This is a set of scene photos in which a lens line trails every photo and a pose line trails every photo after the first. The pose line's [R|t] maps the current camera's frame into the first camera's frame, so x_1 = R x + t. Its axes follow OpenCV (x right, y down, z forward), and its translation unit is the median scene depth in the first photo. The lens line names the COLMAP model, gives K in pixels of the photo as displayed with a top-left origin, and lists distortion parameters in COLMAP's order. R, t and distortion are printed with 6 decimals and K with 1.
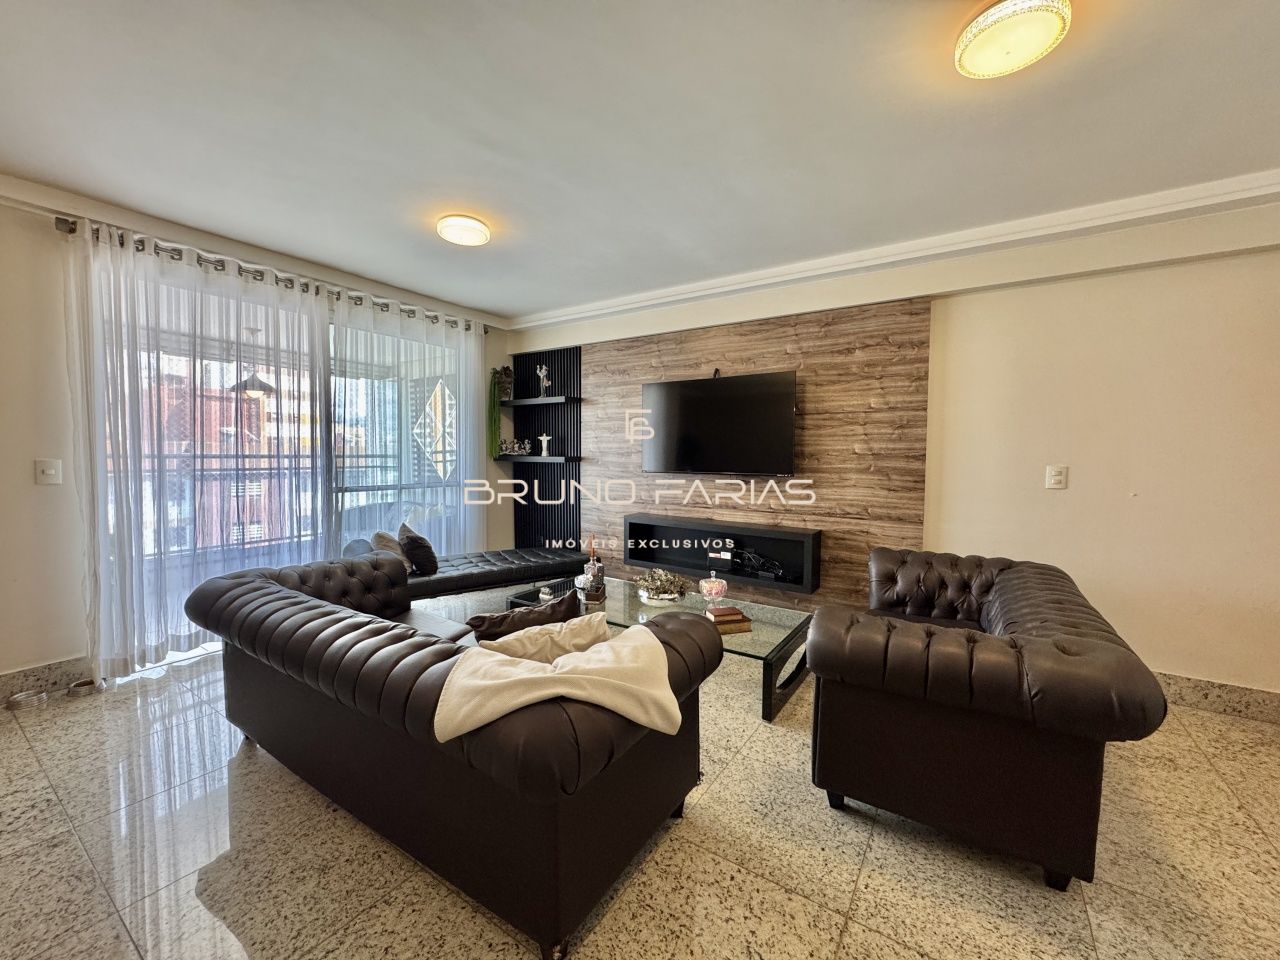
lens RADIAL K [[512.0, 0, 641.8], [0, 512.0, 477.0], [0, 0, 1]] dist [-0.004136, 0.000083]
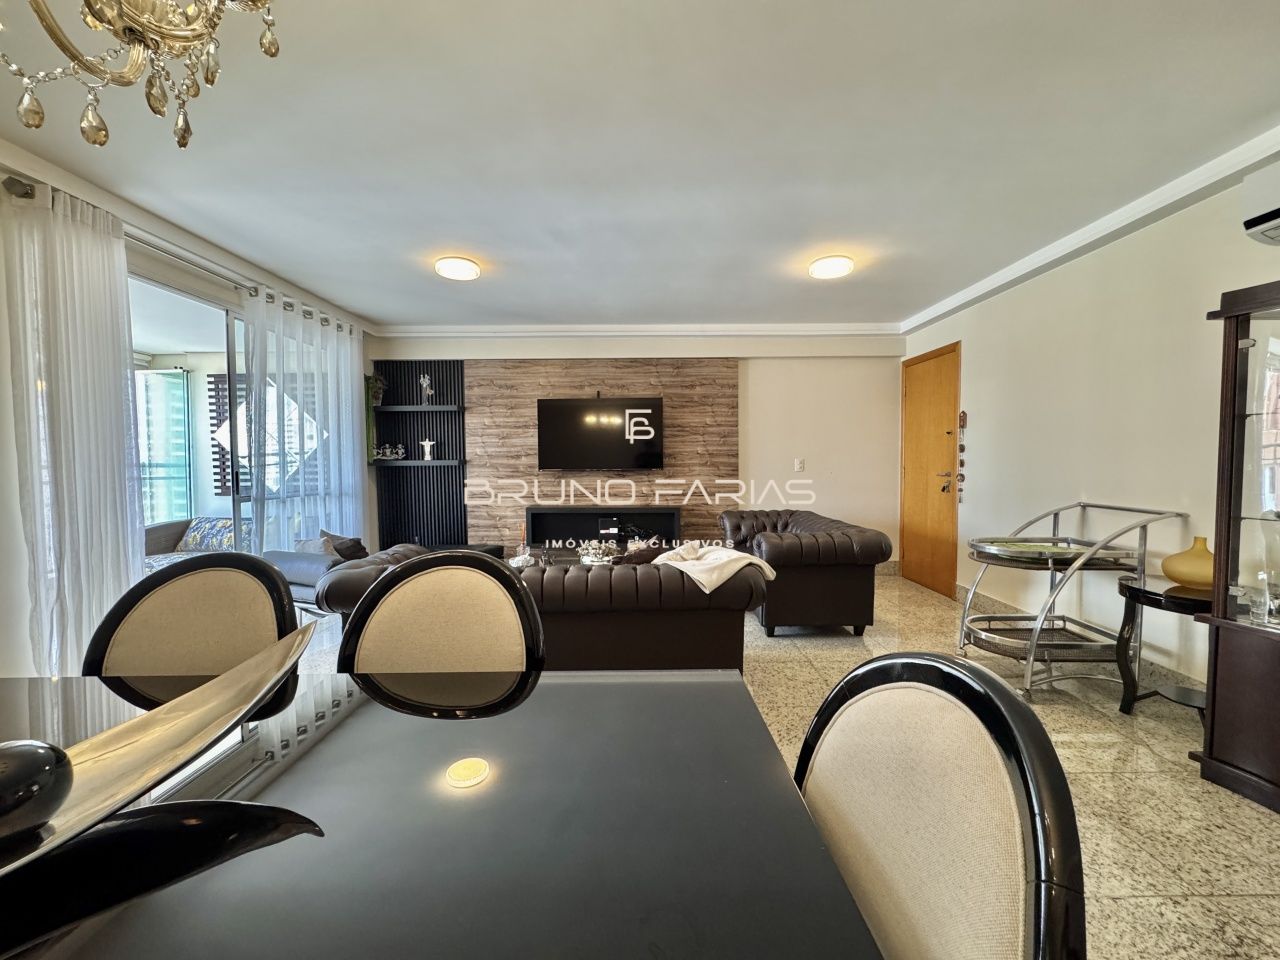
lens RADIAL K [[512.0, 0, 641.6], [0, 512.0, 478.2], [0, 0, 1]] dist [-0.004136, 0.000083]
pose [[0.832337, -0.036272, 0.553082, -0.579290], [0.040535, 0.999168, 0.004526, 0.014195], [-0.552786, 0.018652, 0.833115, -0.186956]]
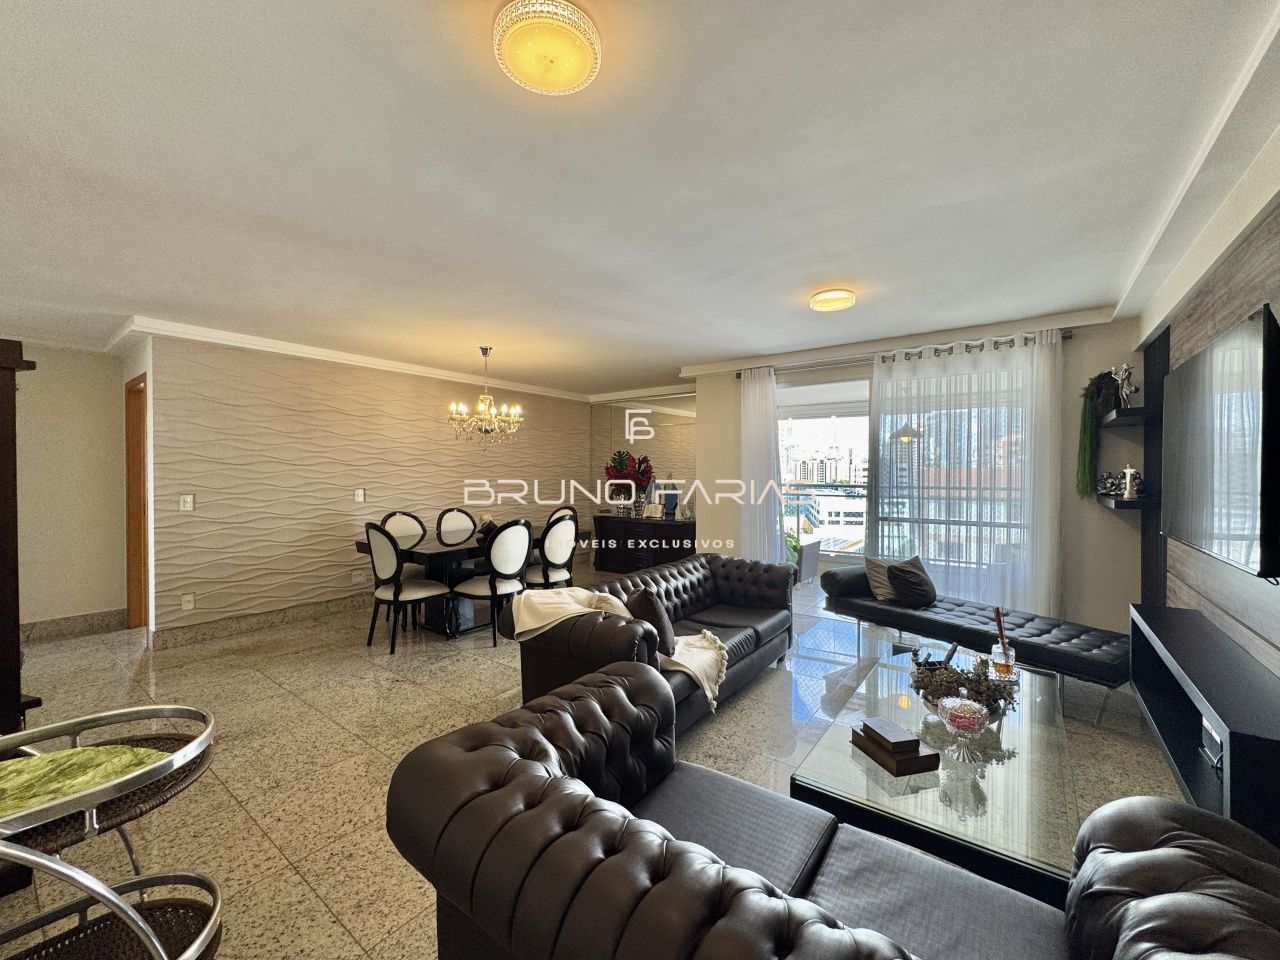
lens RADIAL K [[512.0, 0, 641.9], [0, 512.0, 480.3], [0, 0, 1]] dist [-0.004136, 0.000083]
pose [[-0.058231, 0.009323, -0.998260, 0.727971], [-0.048296, 0.998759, 0.012145, -0.060180], [0.997134, 0.048919, -0.057709, 0.570000]]
